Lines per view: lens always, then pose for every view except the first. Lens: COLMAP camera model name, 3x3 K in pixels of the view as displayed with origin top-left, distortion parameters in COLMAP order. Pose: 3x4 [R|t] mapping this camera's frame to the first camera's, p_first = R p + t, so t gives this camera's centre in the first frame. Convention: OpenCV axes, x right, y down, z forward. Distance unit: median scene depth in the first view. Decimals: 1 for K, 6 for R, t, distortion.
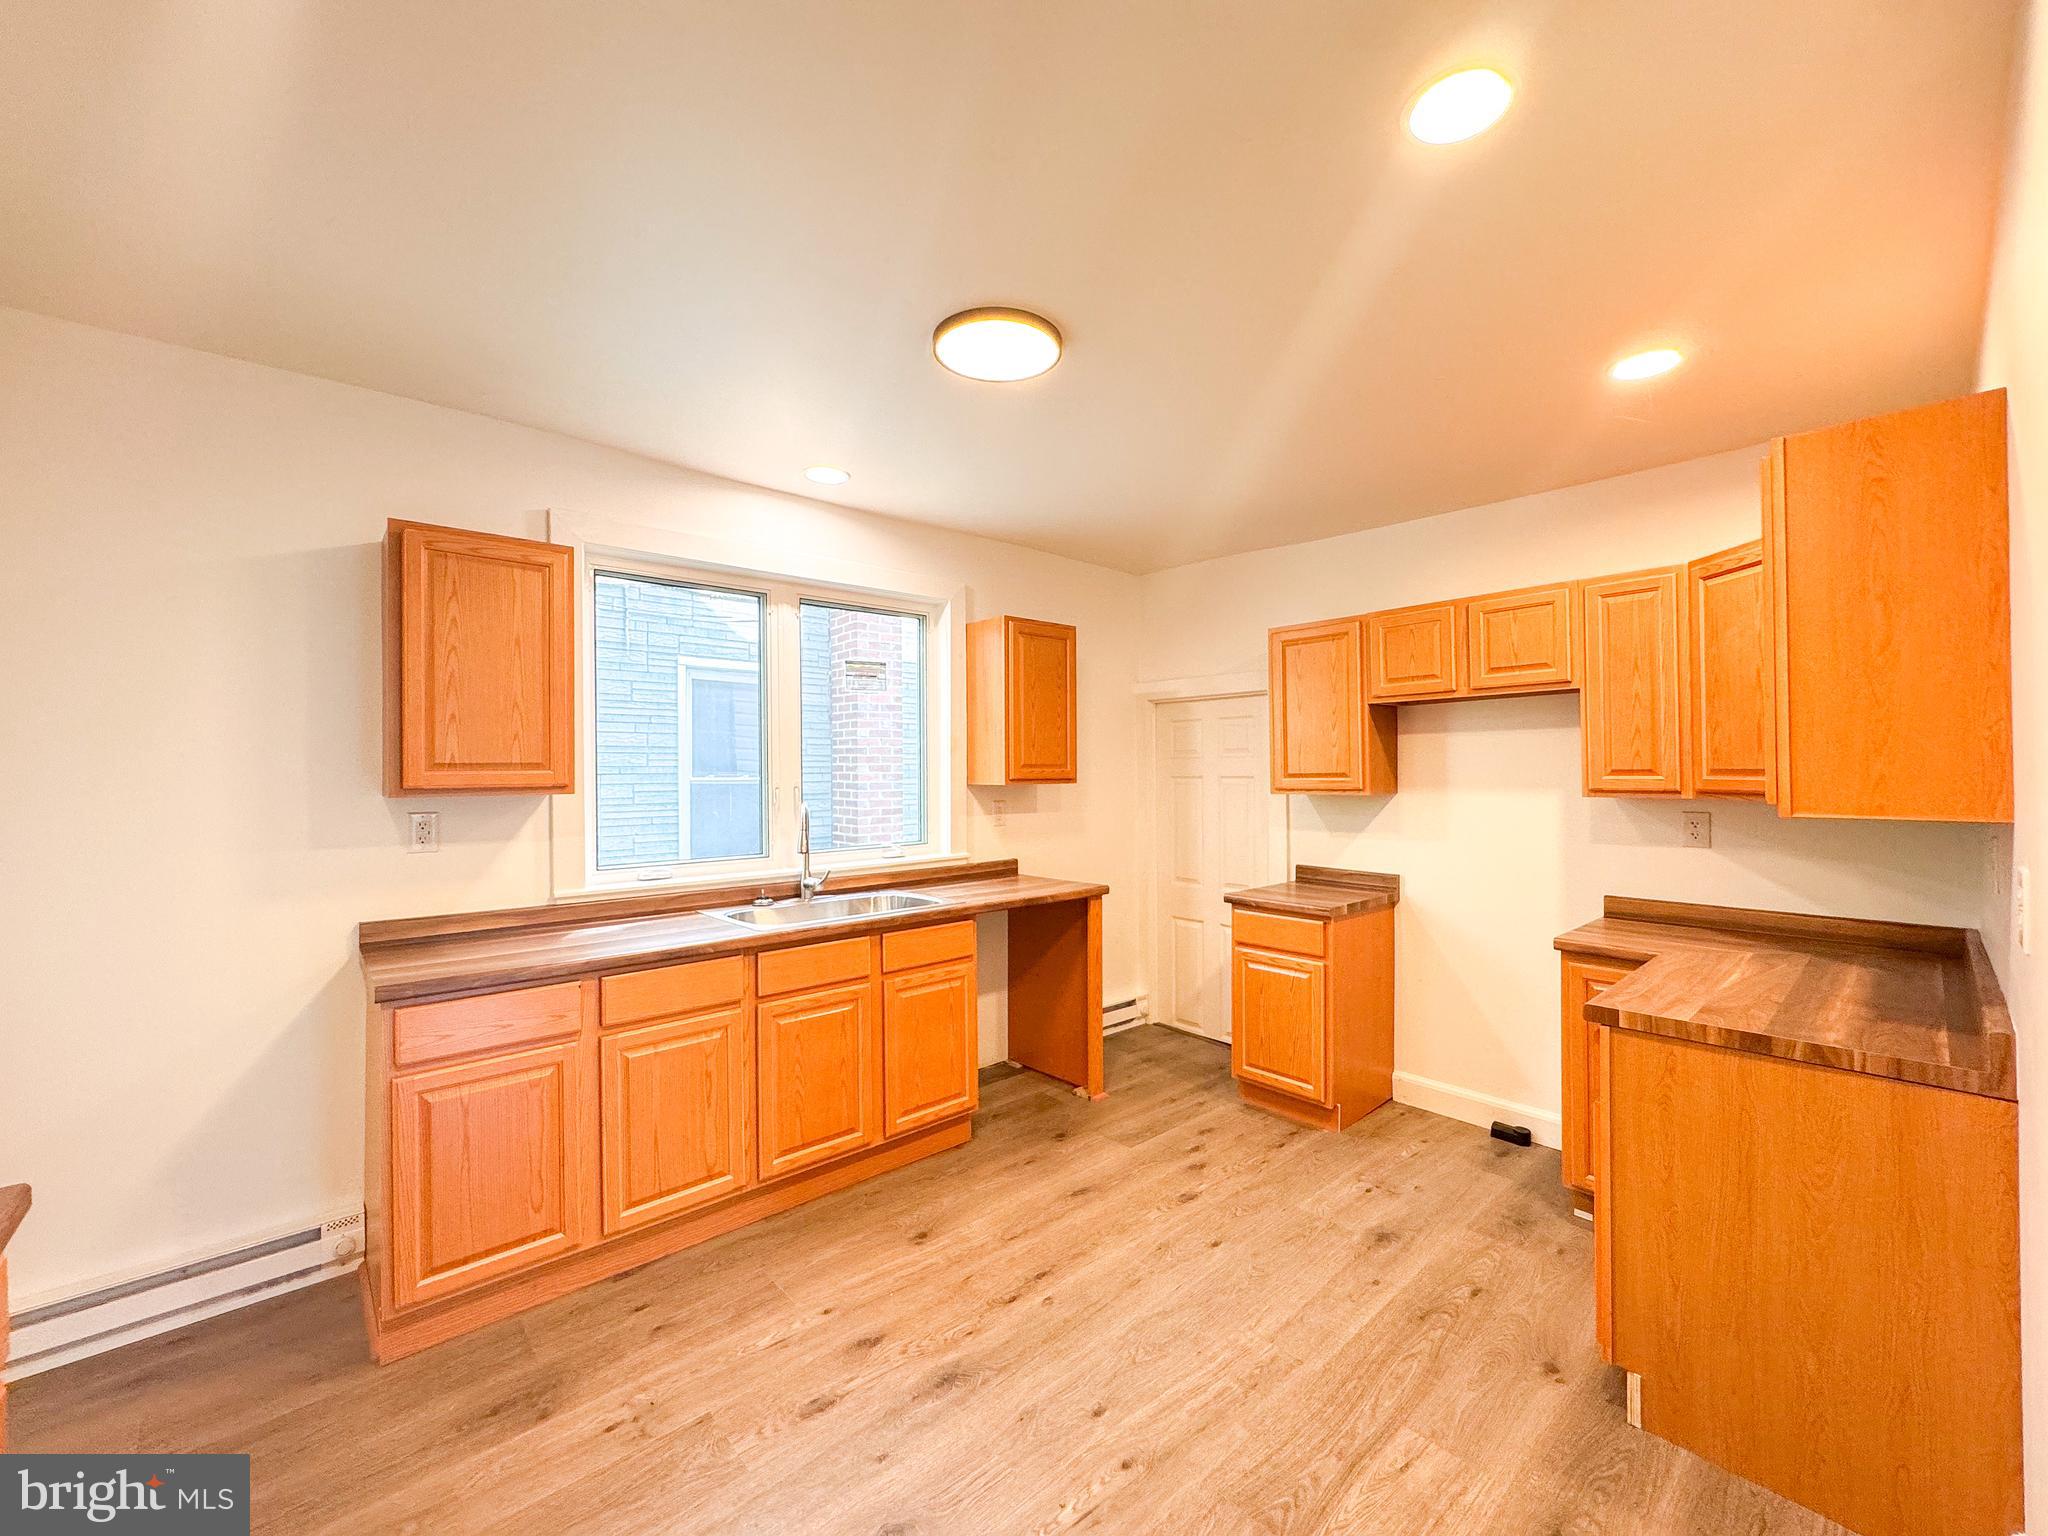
lens RADIAL K [[821.5, 0, 1021.9], [0, 821.5, 767.9], [0, 0, 1]] dist [-0.005668, 0.001005]
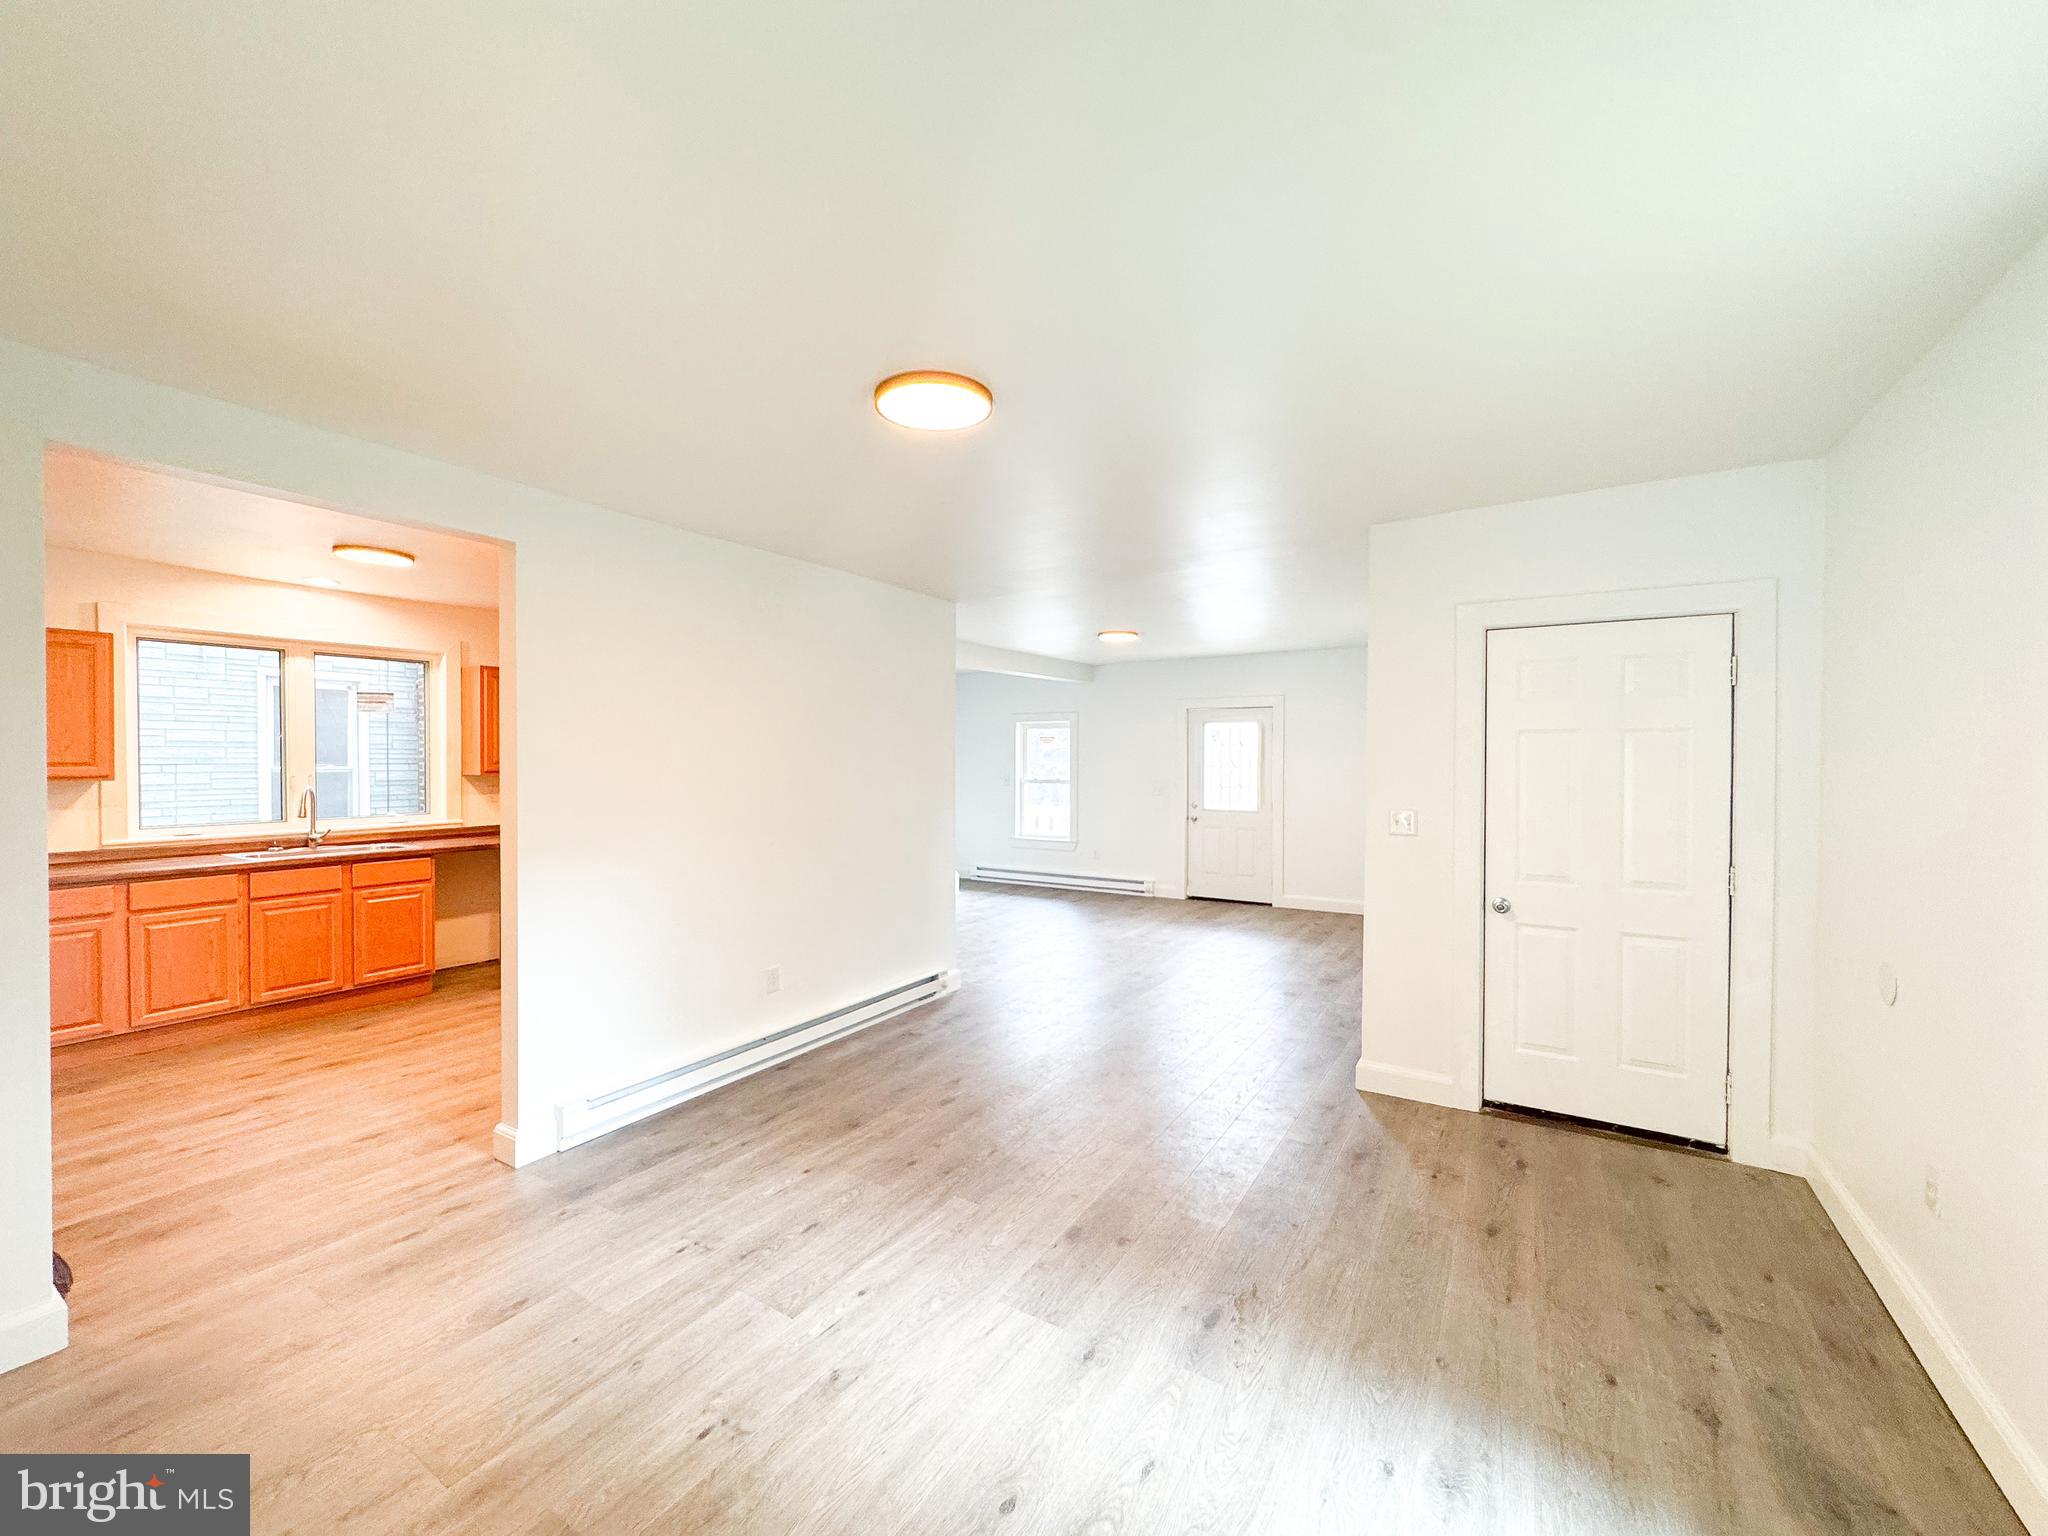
lens RADIAL K [[821.5, 0, 1018.0], [0, 821.5, 765.8], [0, 0, 1]] dist [-0.005668, 0.001005]
pose [[0.960411, 0.005608, 0.278529, 0.758741], [-0.009187, 0.999891, 0.011545, -0.034422], [-0.278434, -0.013647, 0.960358, -1.111673]]
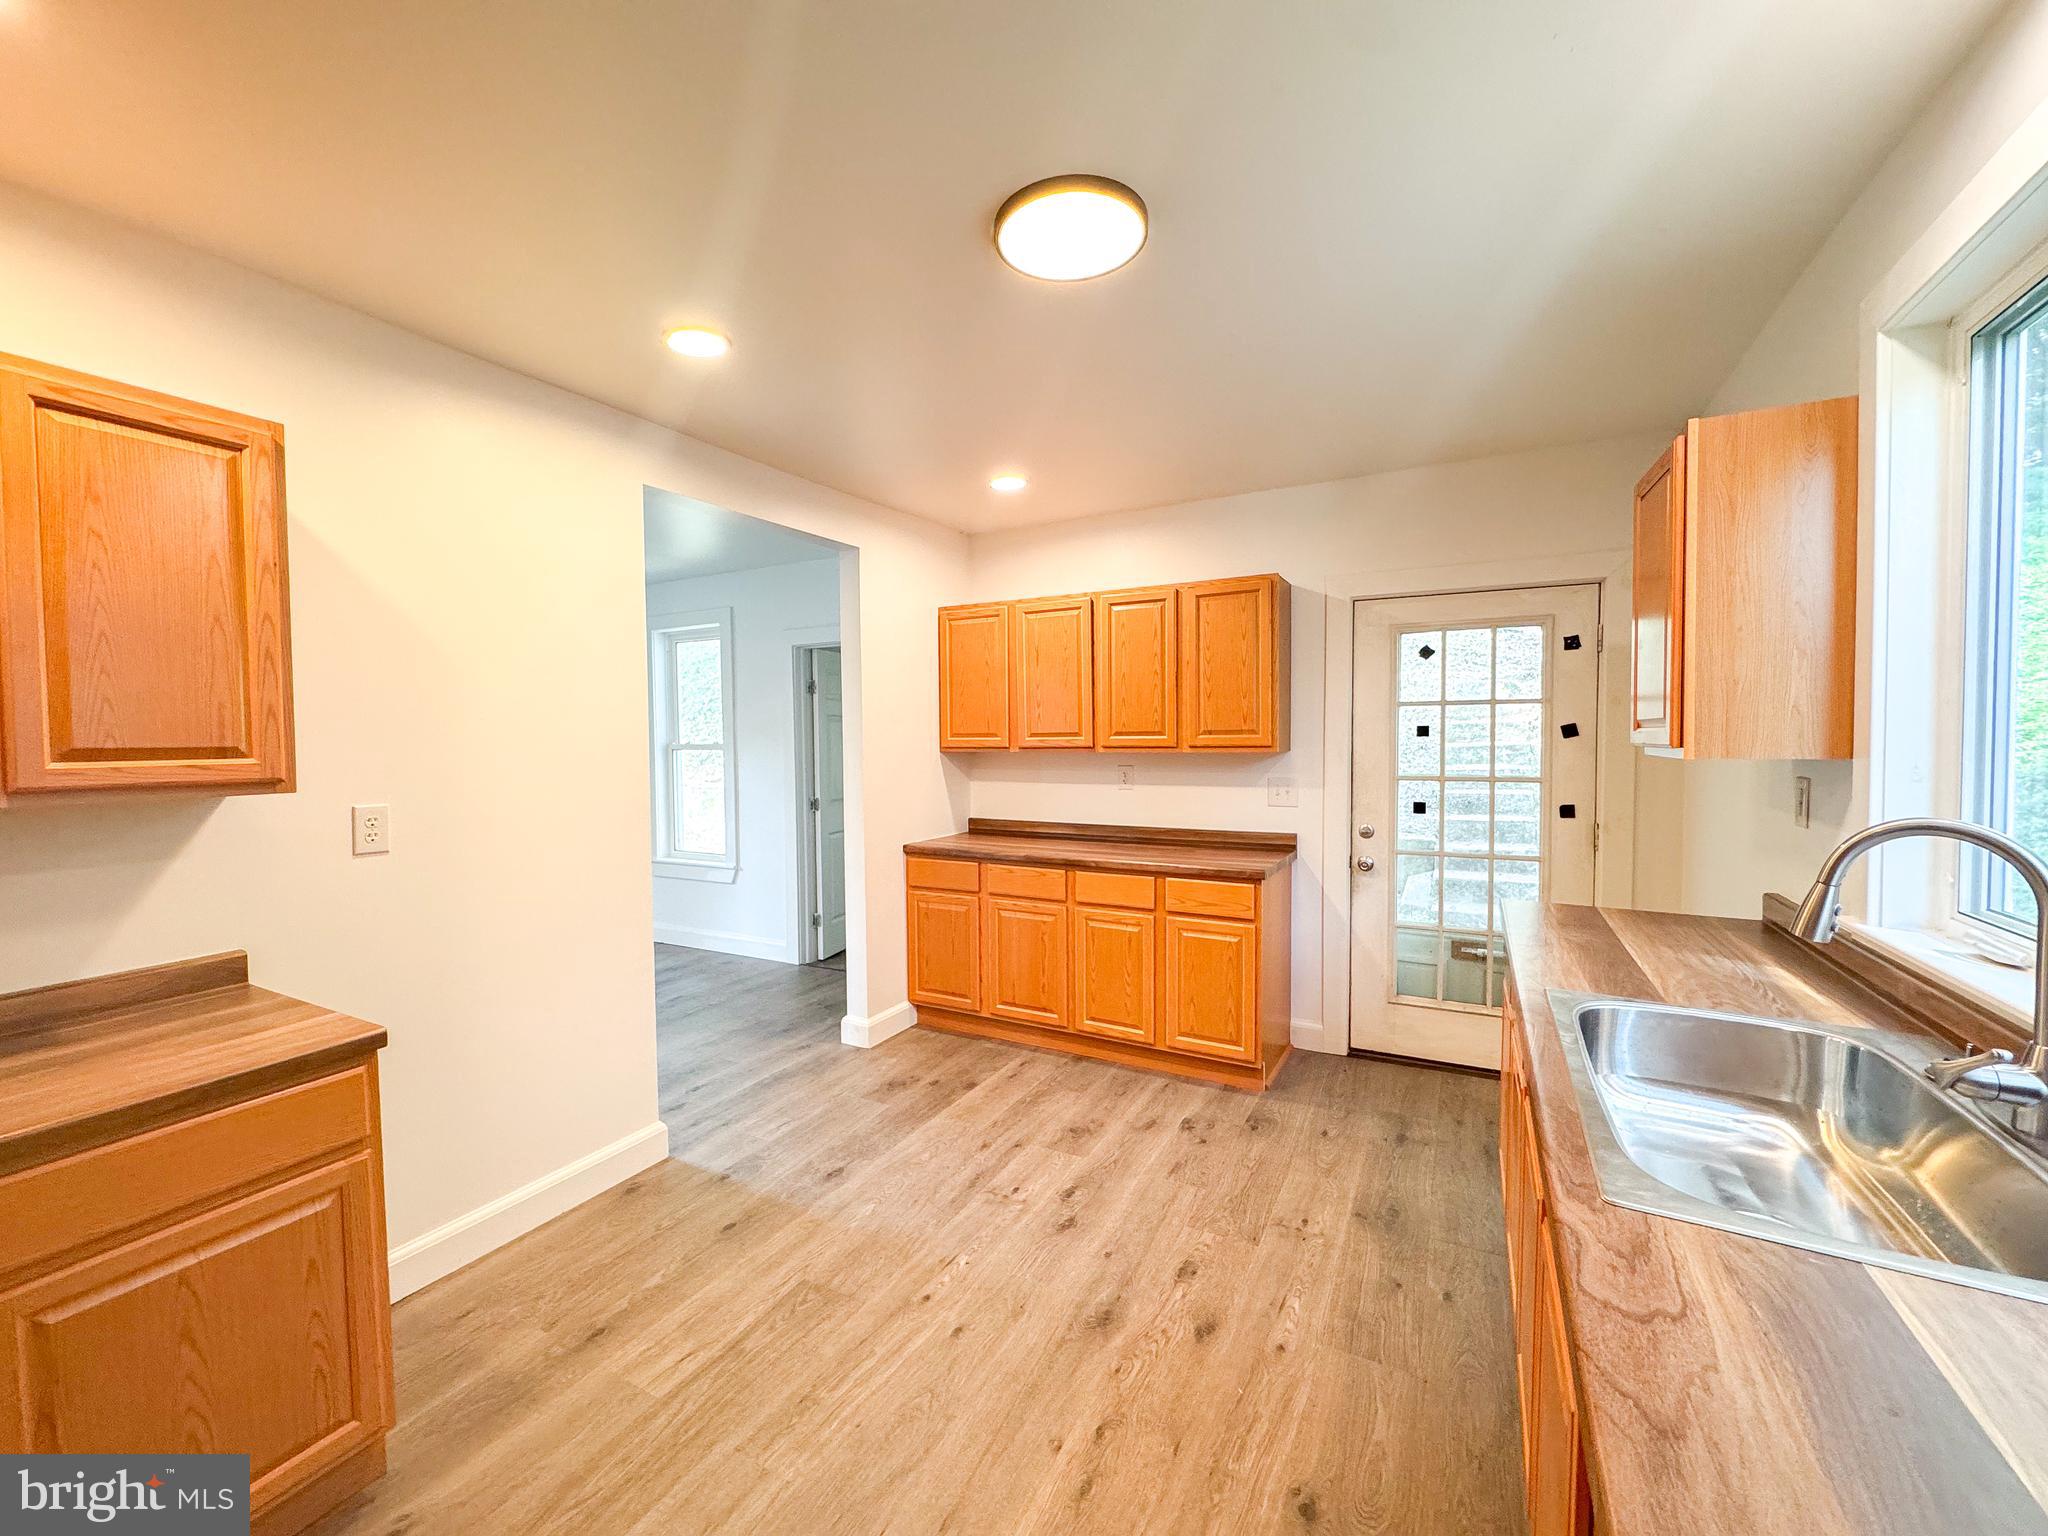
lens RADIAL K [[821.5, 0, 1024.2], [0, 821.5, 763.5], [0, 0, 1]] dist [-0.005668, 0.001005]
pose [[-0.939595, 0.026945, -0.341225, 0.262415], [0.015104, 0.999190, 0.037309, -0.001192], [0.341954, 0.029902, -0.939241, 1.474596]]
